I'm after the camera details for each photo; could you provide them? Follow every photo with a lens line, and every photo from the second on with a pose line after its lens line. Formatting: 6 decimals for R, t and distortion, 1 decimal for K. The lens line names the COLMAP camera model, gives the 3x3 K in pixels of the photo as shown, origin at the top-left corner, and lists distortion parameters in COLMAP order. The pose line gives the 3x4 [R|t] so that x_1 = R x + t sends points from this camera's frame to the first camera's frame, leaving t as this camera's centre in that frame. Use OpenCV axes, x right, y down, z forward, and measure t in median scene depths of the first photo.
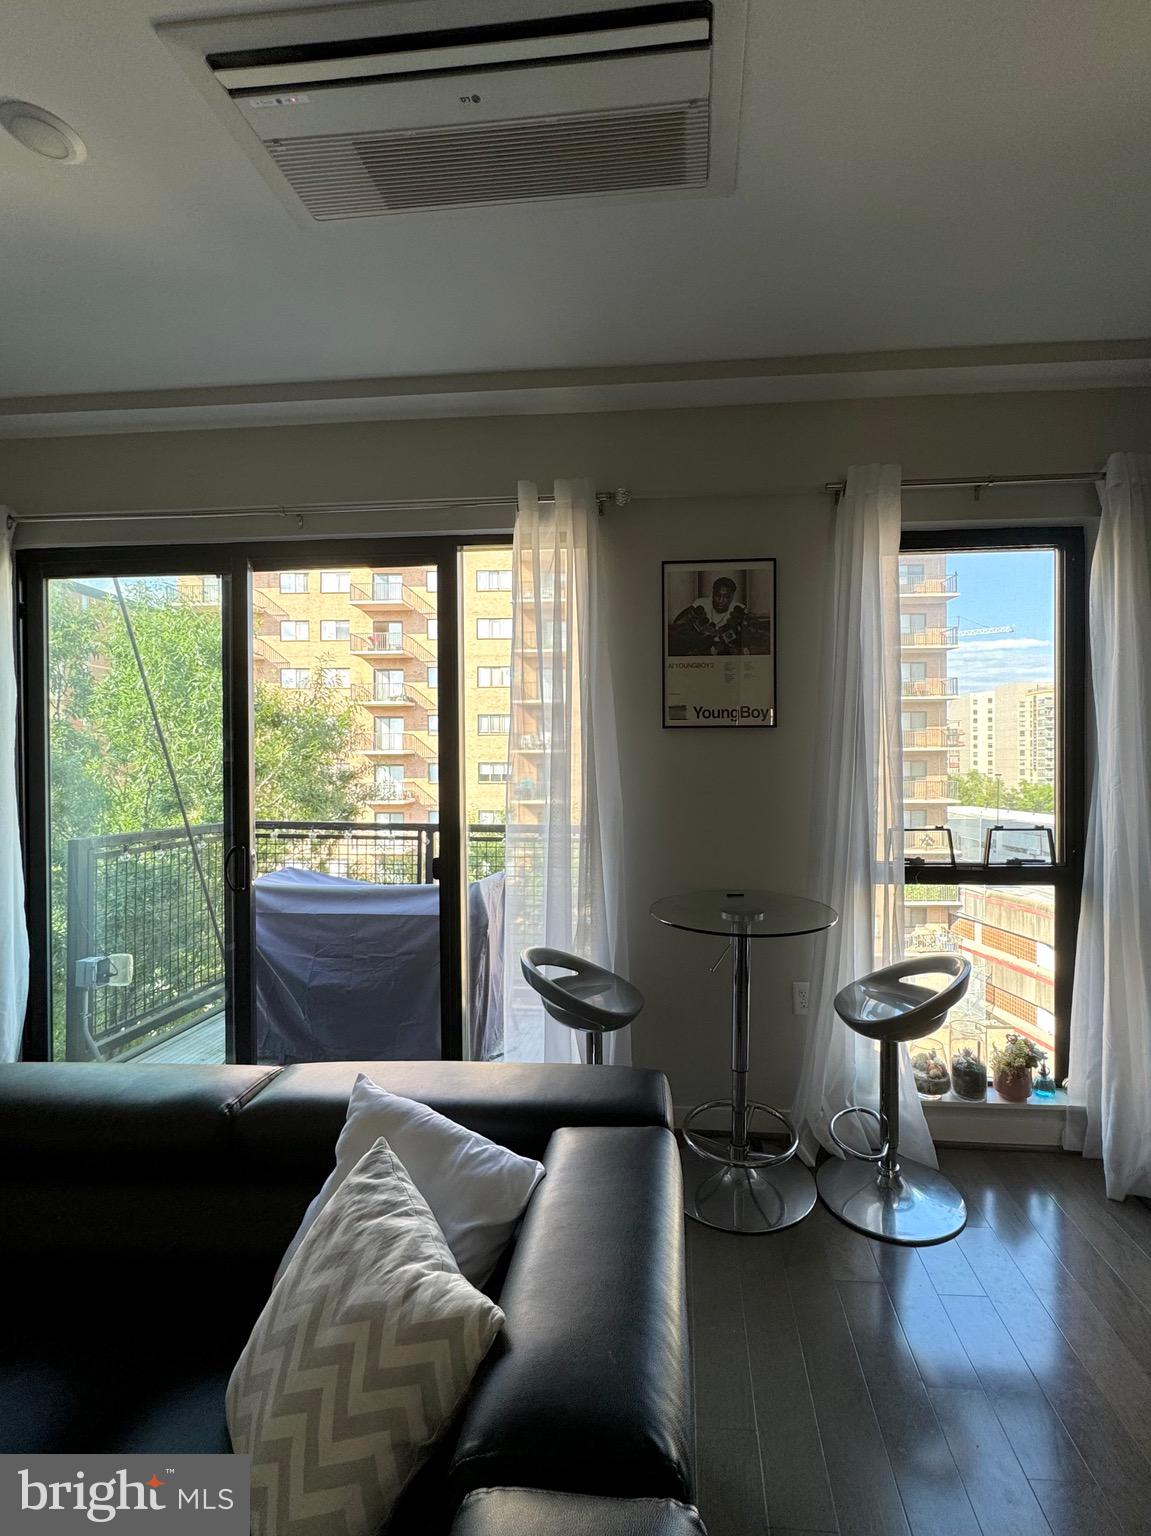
lens RADIAL K [[606.4, 0, 576.0], [0, 606.4, 769.2], [0, 0, 1]] dist [-0.014951, -0.000187]
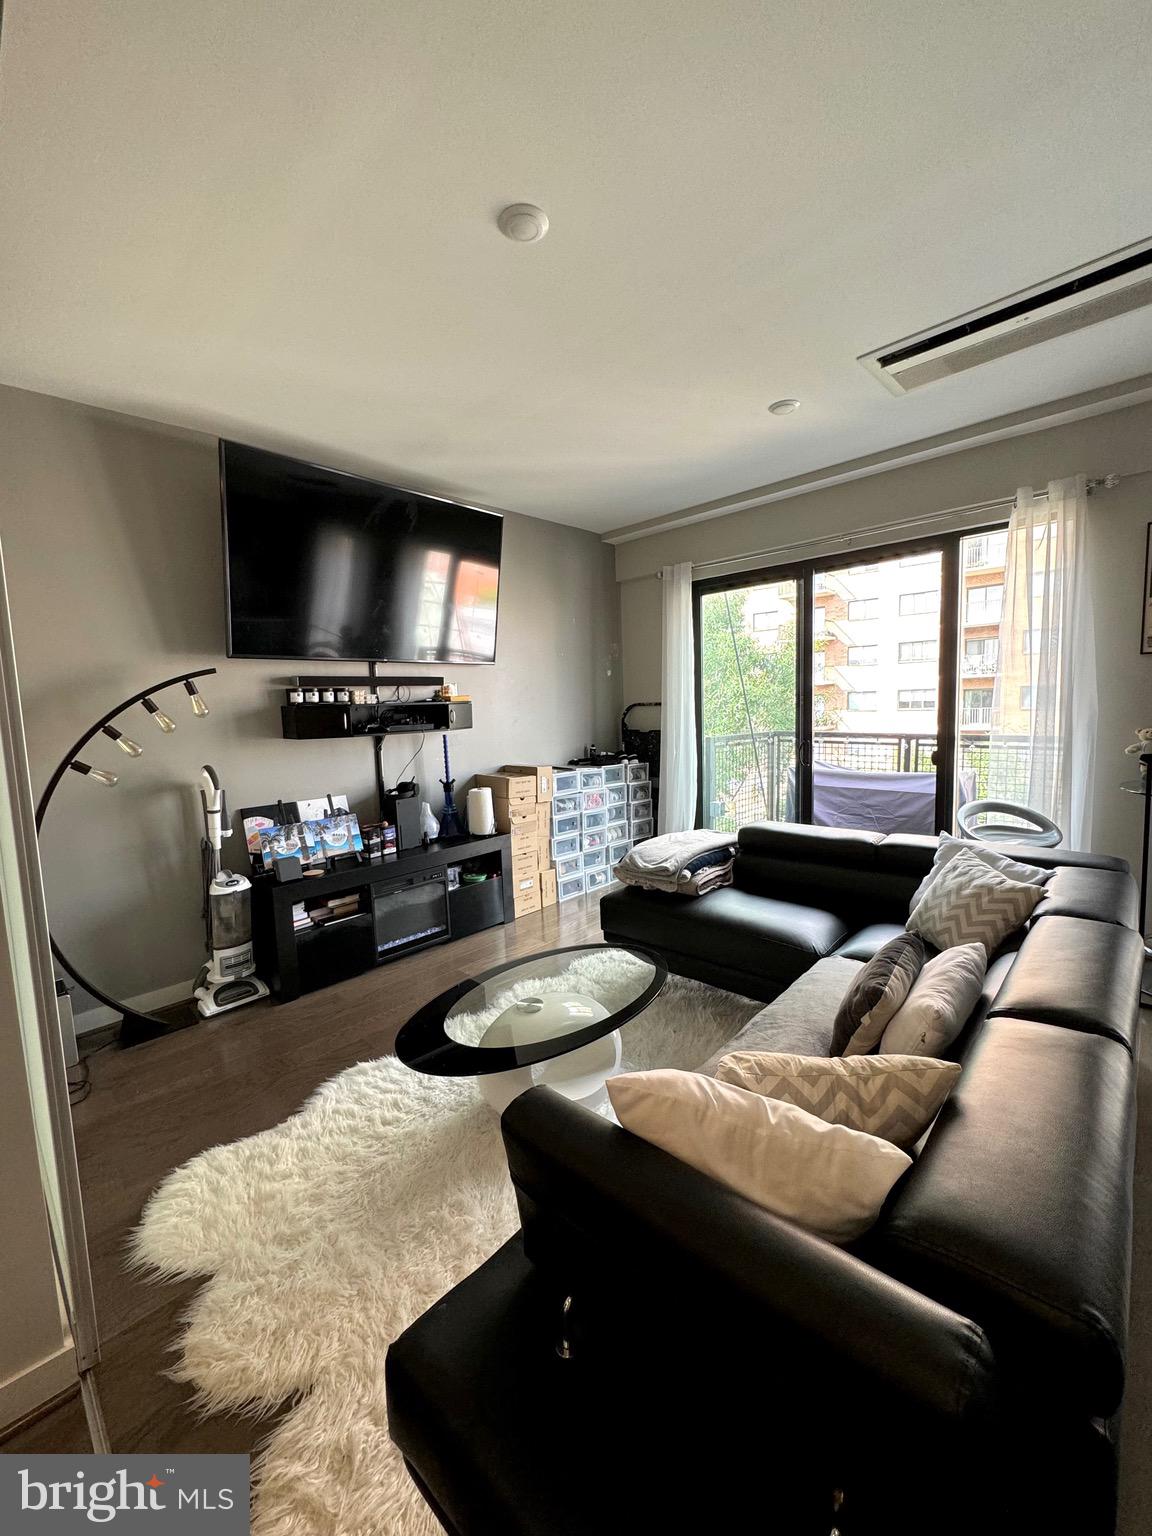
lens RADIAL K [[606.4, 0, 574.6], [0, 606.4, 773.4], [0, 0, 1]] dist [-0.014951, -0.000187]
pose [[0.821729, 0.037440, -0.568648, -0.118219], [0.029385, 0.993728, 0.107891, 0.014446], [0.569121, -0.105367, 0.815475, -0.781624]]
